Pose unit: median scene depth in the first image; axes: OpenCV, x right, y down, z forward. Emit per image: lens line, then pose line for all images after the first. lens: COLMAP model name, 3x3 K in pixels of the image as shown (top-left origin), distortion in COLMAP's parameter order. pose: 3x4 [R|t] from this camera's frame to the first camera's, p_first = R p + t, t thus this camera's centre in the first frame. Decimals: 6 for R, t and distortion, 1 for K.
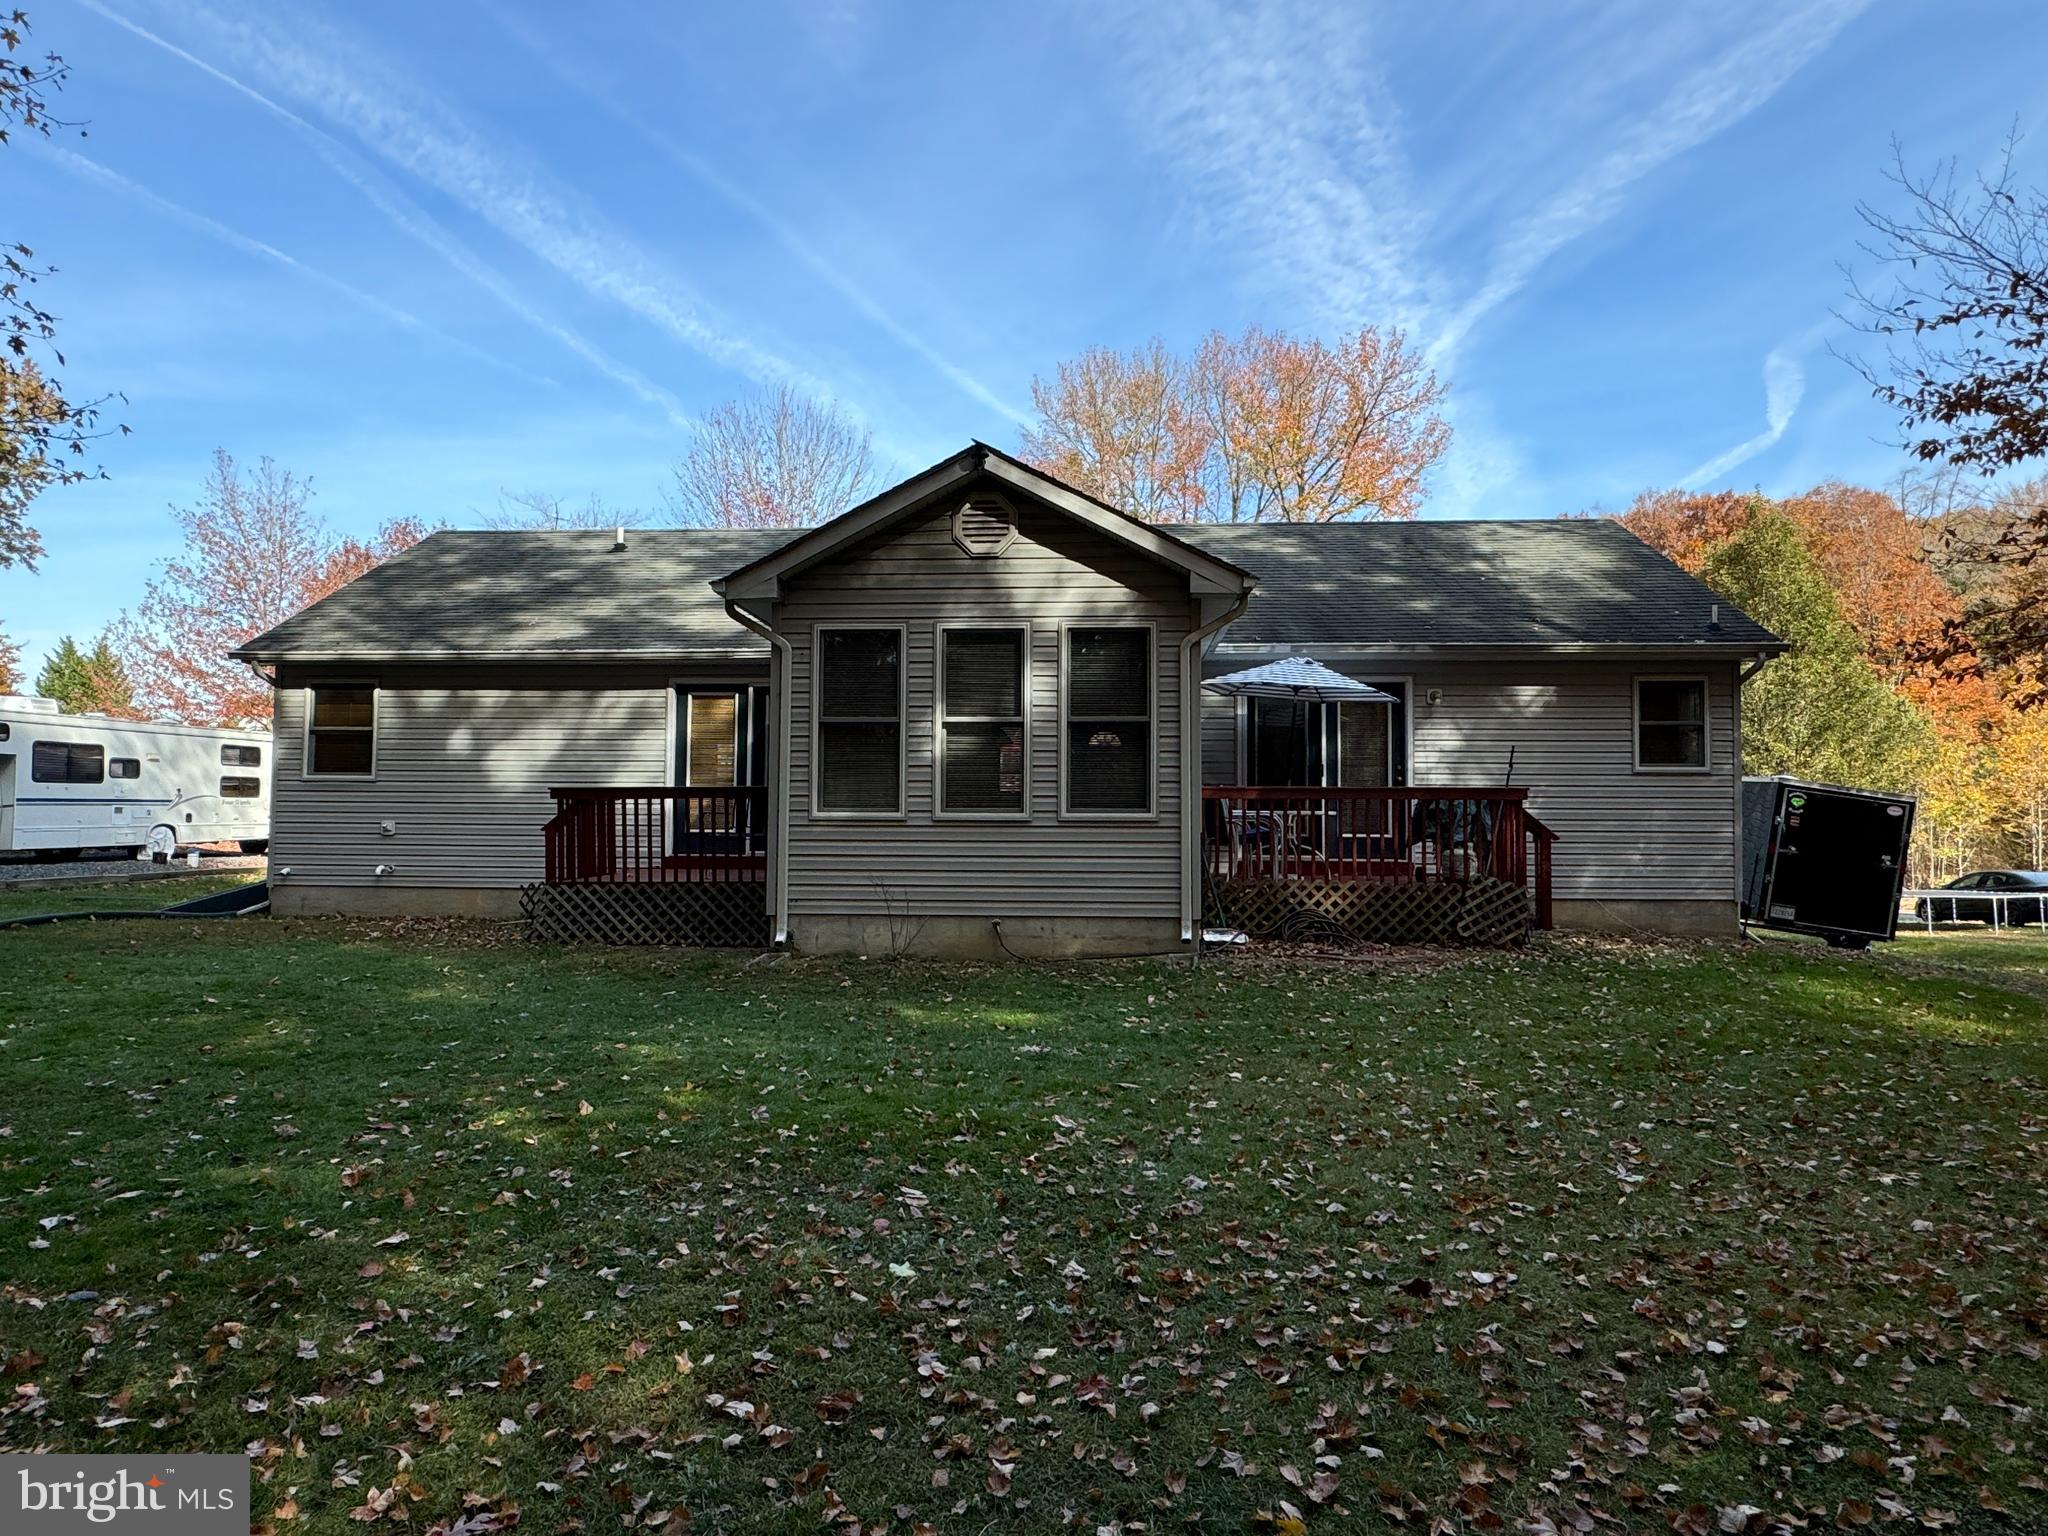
lens RADIAL K [[1190.1, 0, 1018.1], [0, 1190.1, 784.1], [0, 0, 1]] dist [-0.002123, -0.008164]
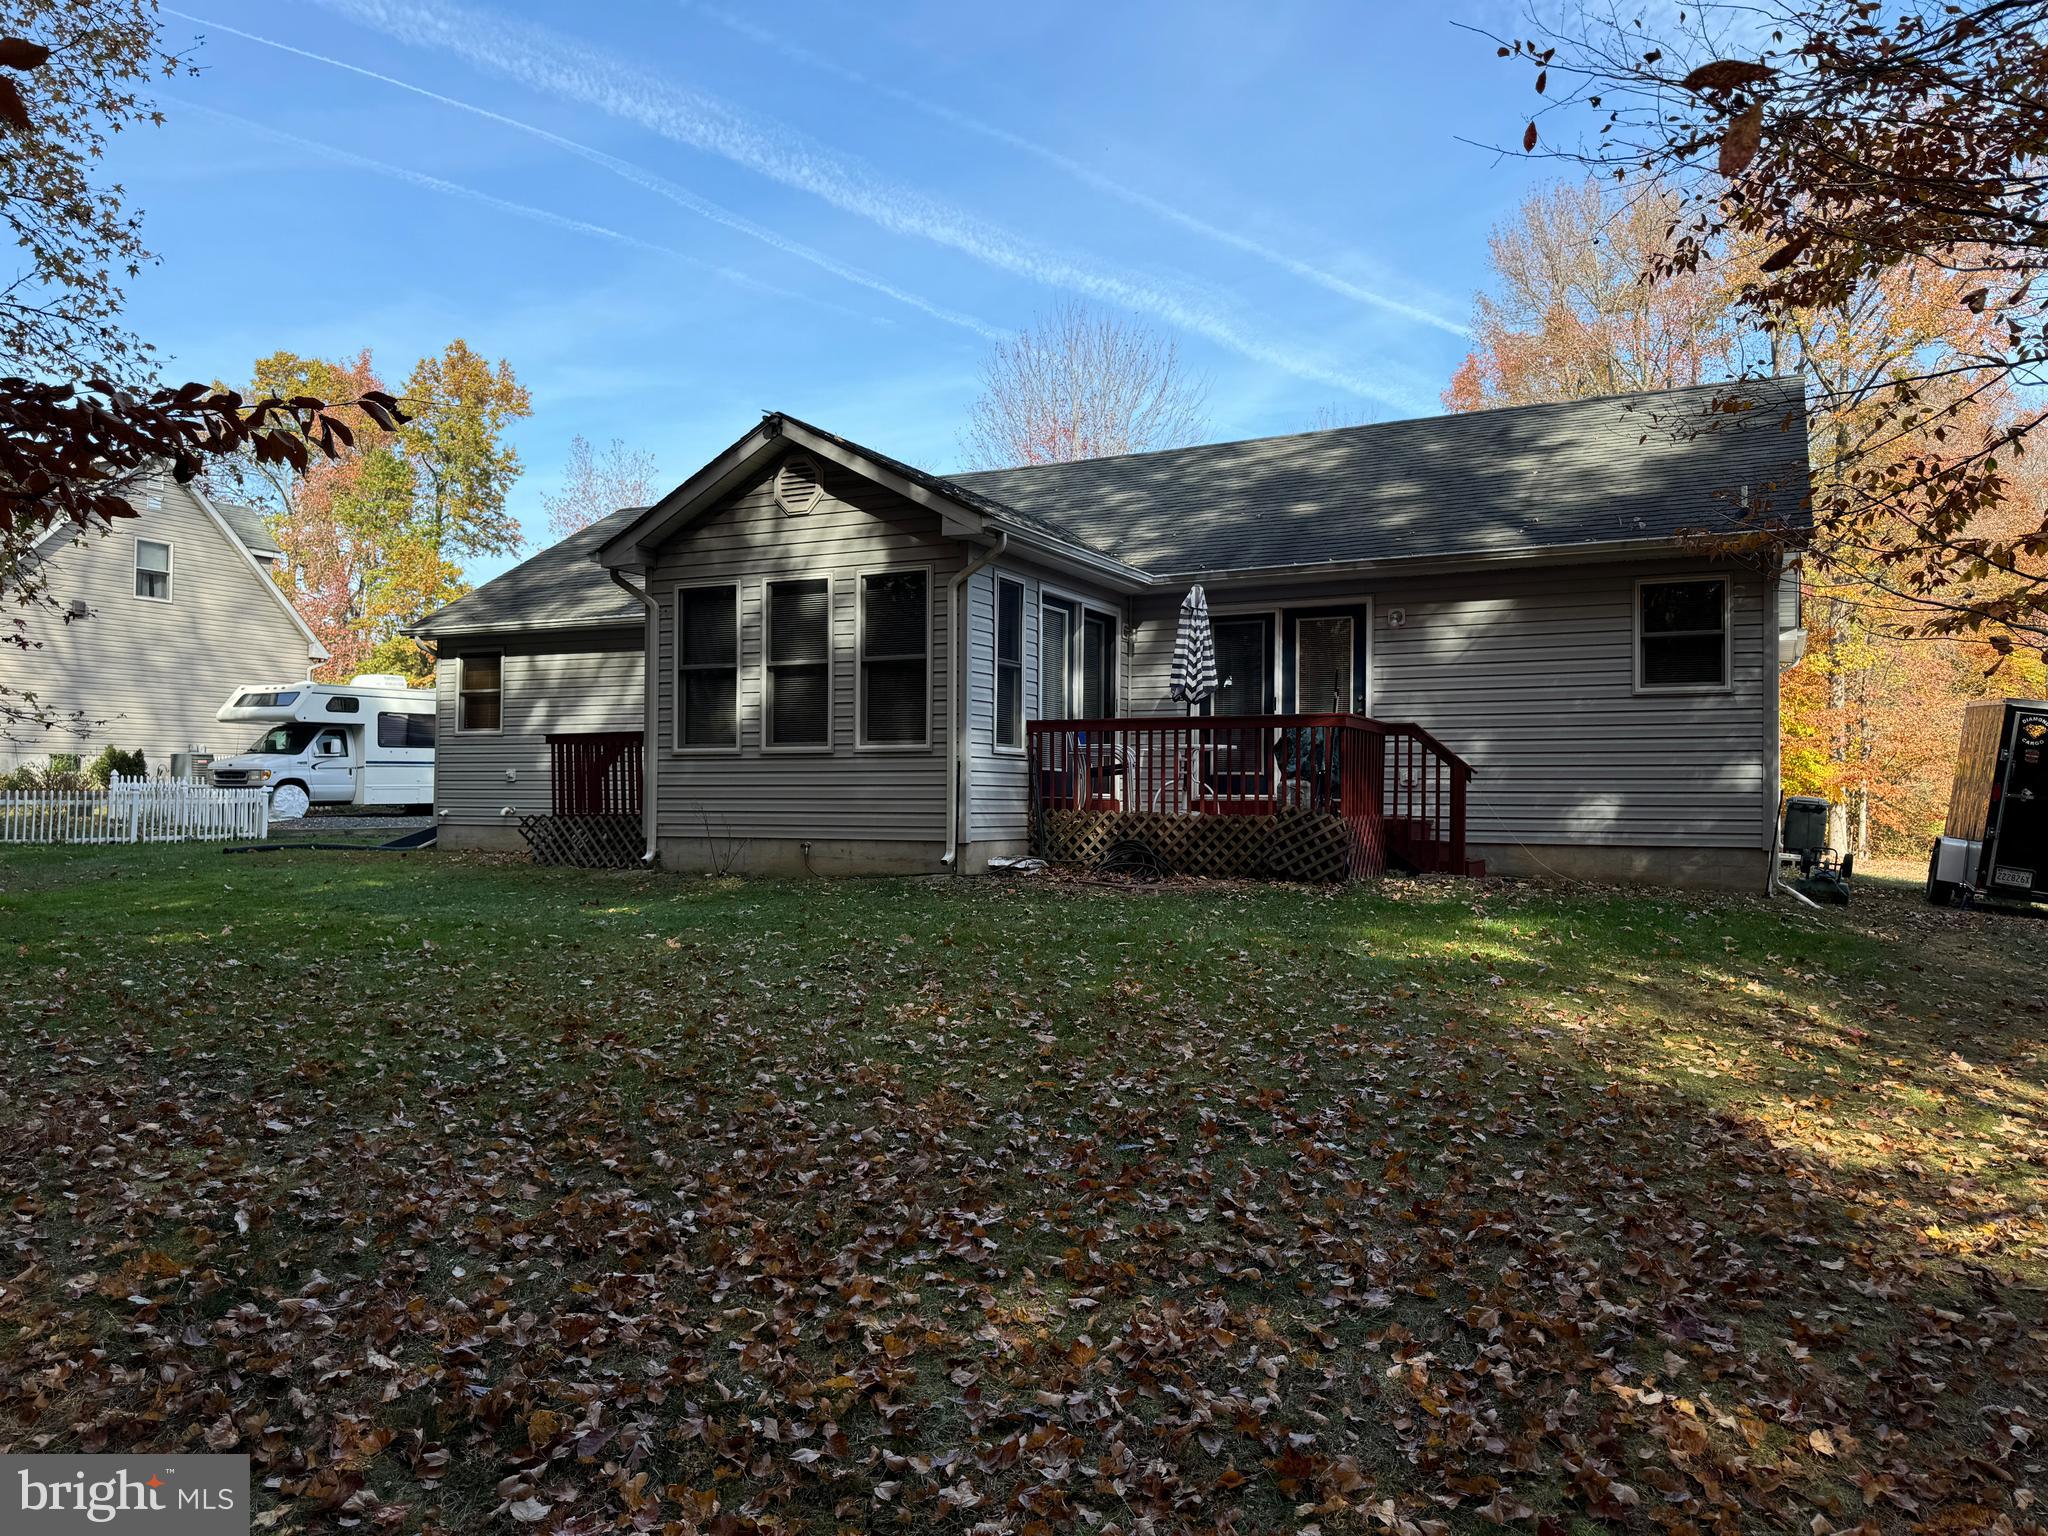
lens RADIAL K [[1445.6, 0, 1032.1], [0, 1445.6, 763.5], [0, 0, 1]] dist [0.037770, -0.042310]
pose [[0.918648, -0.011381, -0.394913, 0.643515], [0.014468, 0.999884, 0.004840, 0.033352], [0.394812, -0.010160, 0.918706, -0.137845]]
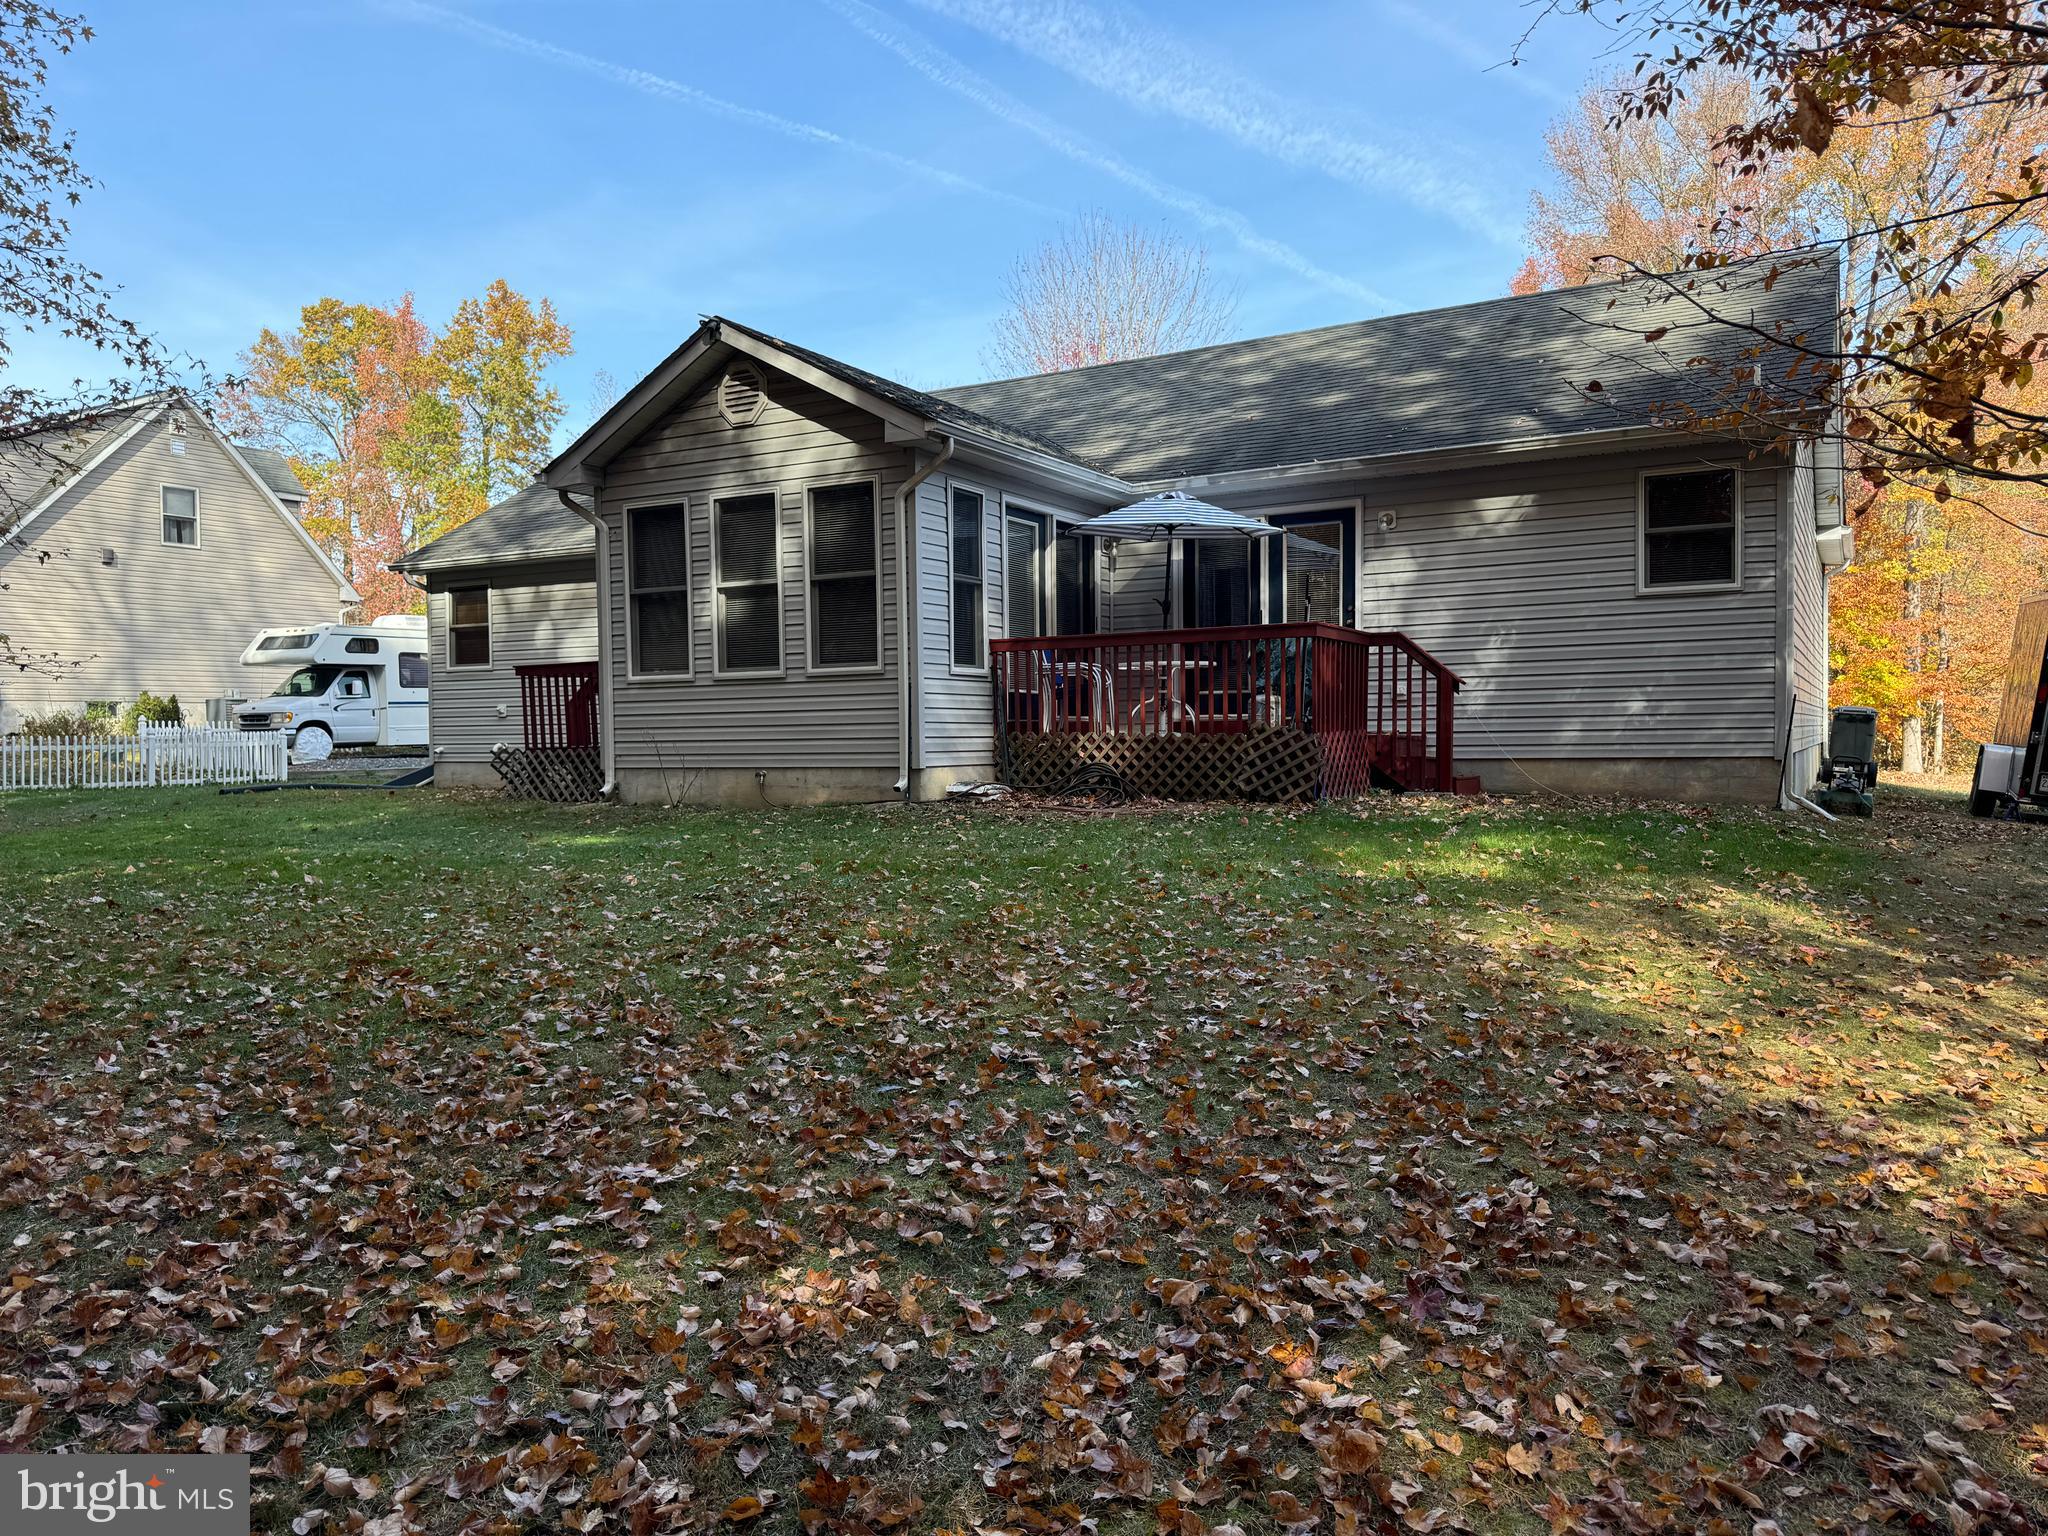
lens RADIAL K [[1445.6, 0, 1035.0], [0, 1445.6, 771.0], [0, 0, 1]] dist [0.037770, -0.042310]
pose [[0.899136, -0.007730, -0.437601, 0.700817], [0.034959, 0.997918, 0.054200, 0.047378], [0.436271, -0.064031, 0.897534, -0.050625]]
